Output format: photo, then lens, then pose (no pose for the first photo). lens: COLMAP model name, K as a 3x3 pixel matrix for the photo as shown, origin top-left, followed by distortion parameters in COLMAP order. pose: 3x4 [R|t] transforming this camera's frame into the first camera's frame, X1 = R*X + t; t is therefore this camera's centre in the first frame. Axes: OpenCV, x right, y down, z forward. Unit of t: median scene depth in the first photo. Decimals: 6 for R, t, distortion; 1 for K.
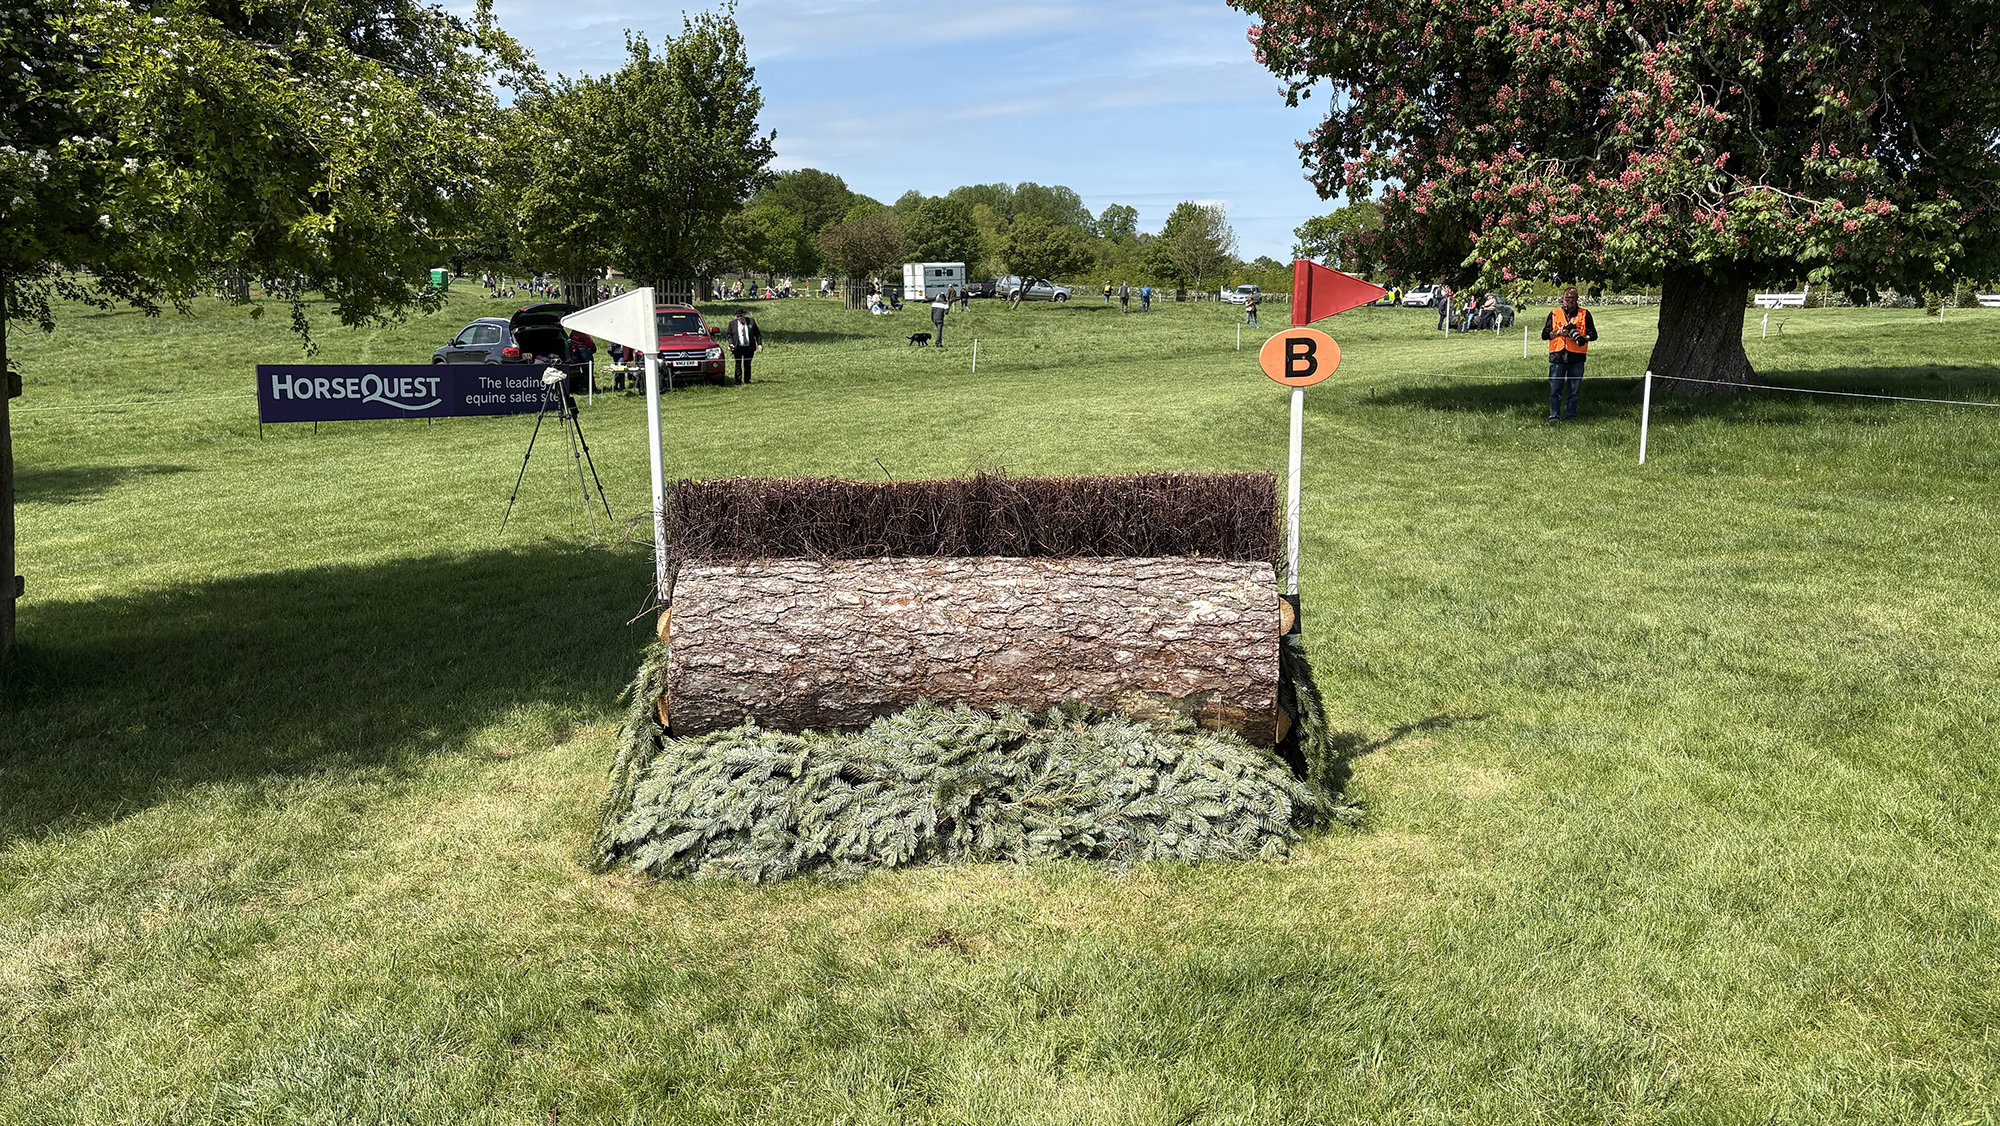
lens RADIAL K [[1505.4, 0, 1052.6], [0, 1505.4, 616.3], [0, 0, 1]] dist [0.023845, -0.007221]
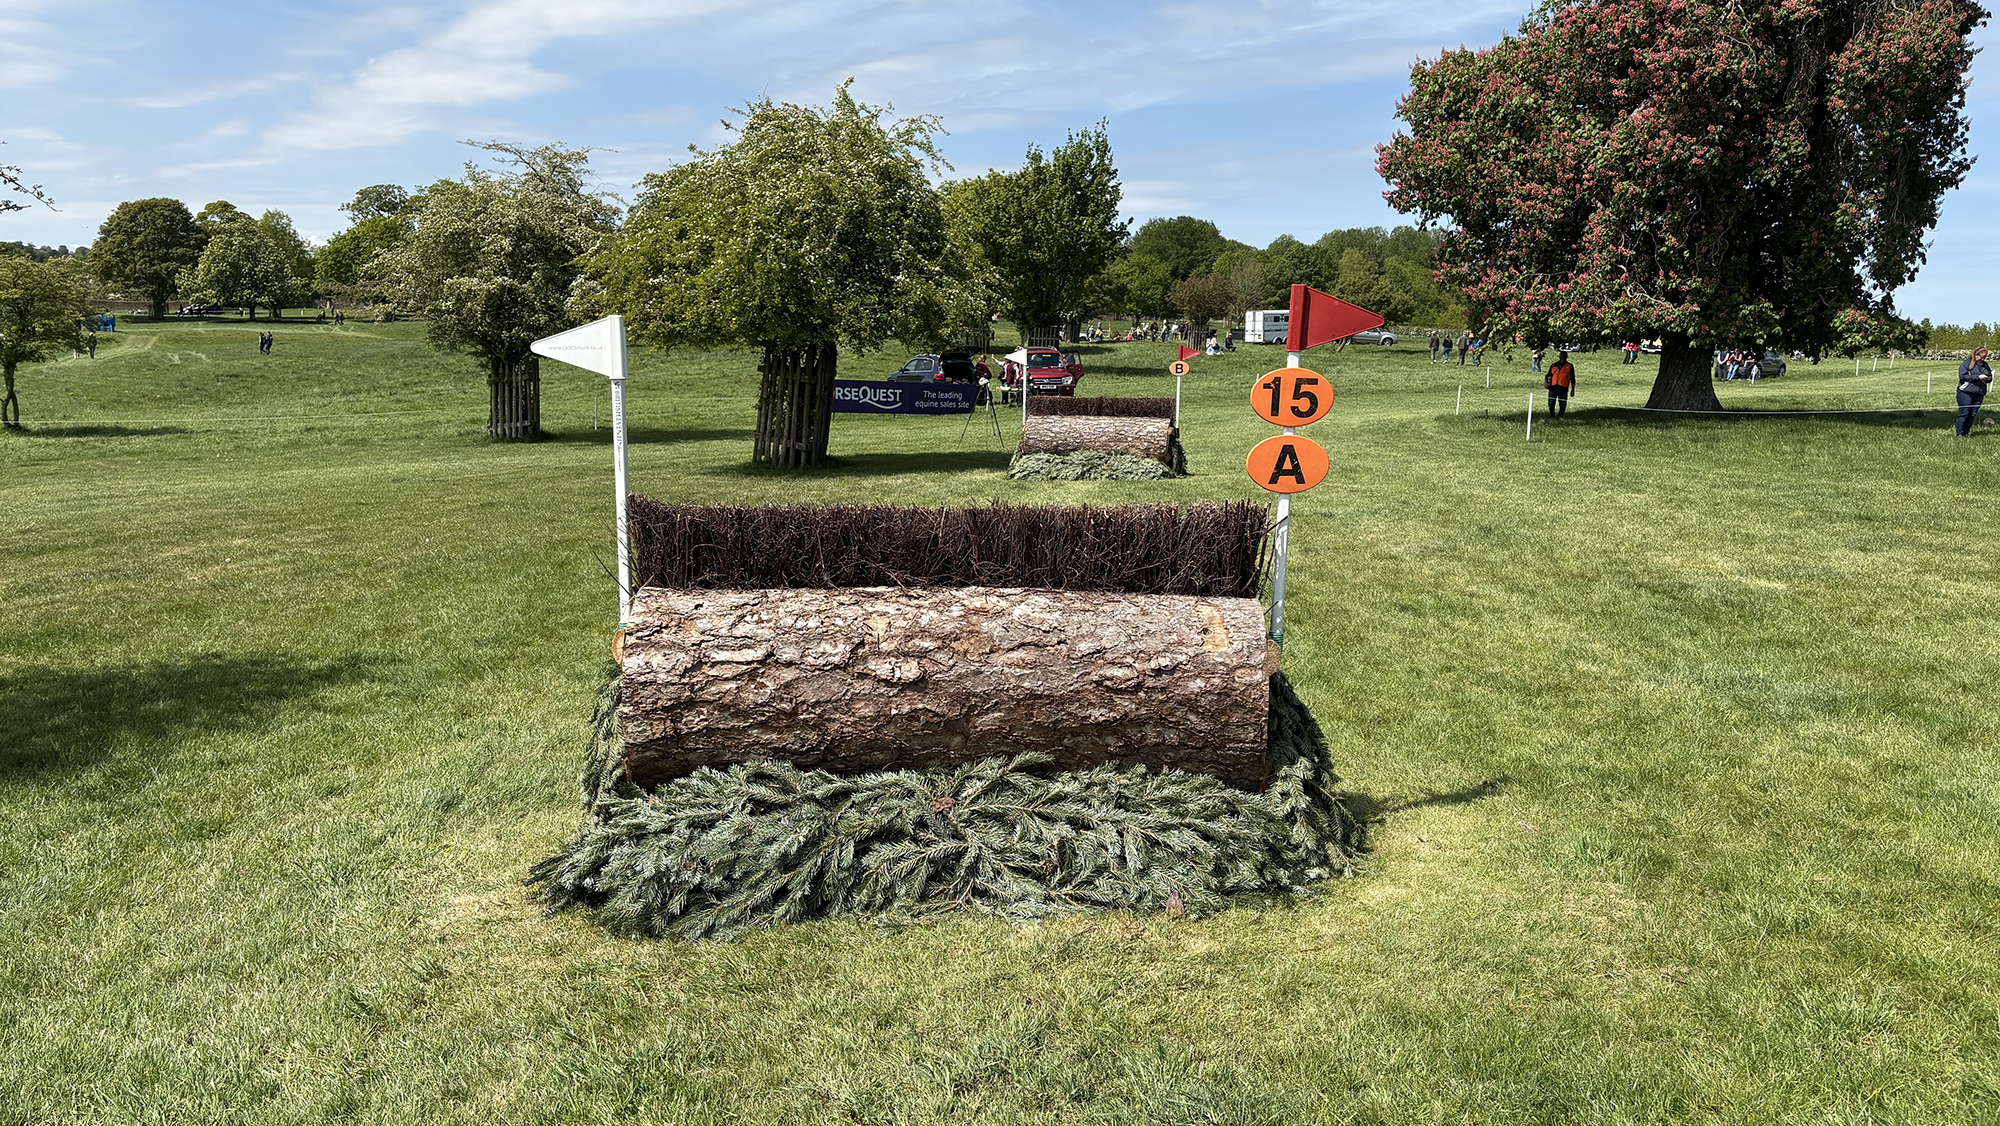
lens RADIAL K [[1578.5, 0, 1000.0], [0, 1578.5, 563.0], [0, 0, 1]] dist [0.025165, 0.003115]
pose [[0.962537, 0.050347, -0.266434, 0.089107], [-0.067738, 0.996103, -0.056484, 0.064573], [0.262552, 0.072416, 0.962197, -0.330935]]
